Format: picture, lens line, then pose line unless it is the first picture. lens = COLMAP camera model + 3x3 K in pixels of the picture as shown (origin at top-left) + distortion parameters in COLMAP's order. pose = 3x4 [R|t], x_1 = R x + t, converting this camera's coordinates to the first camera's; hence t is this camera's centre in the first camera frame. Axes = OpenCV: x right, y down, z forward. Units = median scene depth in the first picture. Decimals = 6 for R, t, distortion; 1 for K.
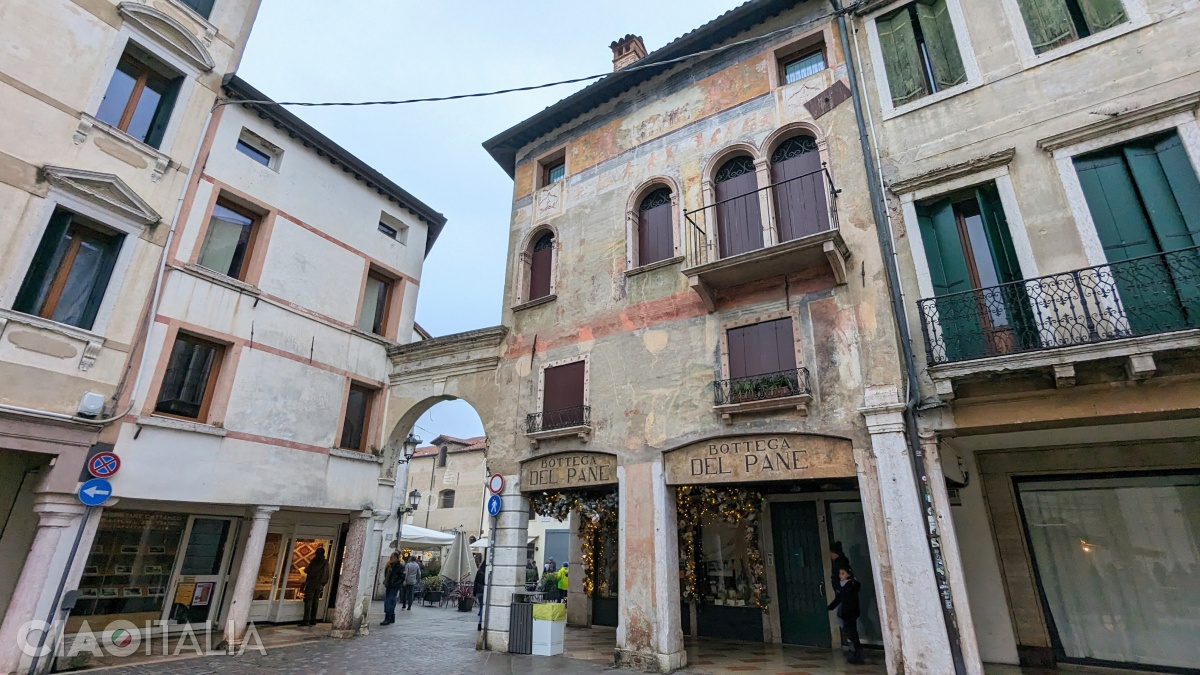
lens RADIAL K [[565.7, 0, 601.3], [0, 565.7, 342.0], [0, 0, 1]] dist [0.001159, 0.001081]
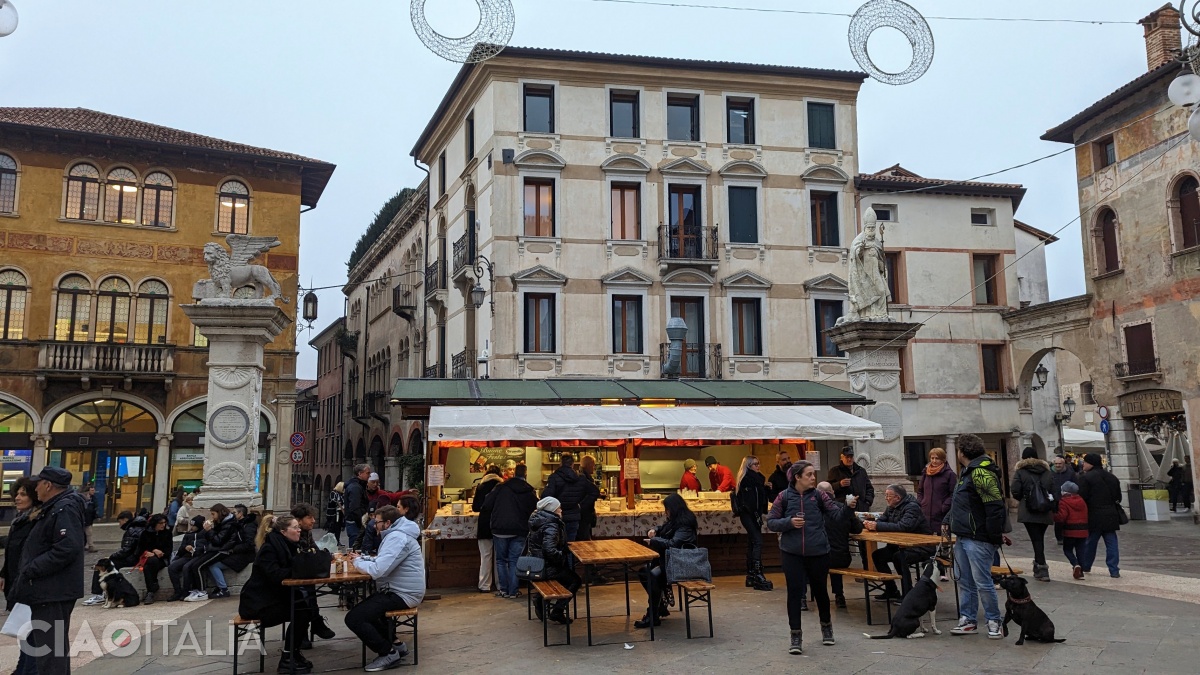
lens RADIAL K [[847.5, 0, 602.8], [0, 847.5, 337.6], [0, 0, 1]] dist [0.050685, -0.042336]
pose [[0.656998, -0.131458, -0.742343, 0.565311], [0.288978, 0.953381, 0.086925, -0.440487], [0.696309, -0.271631, 0.664358, -1.155620]]
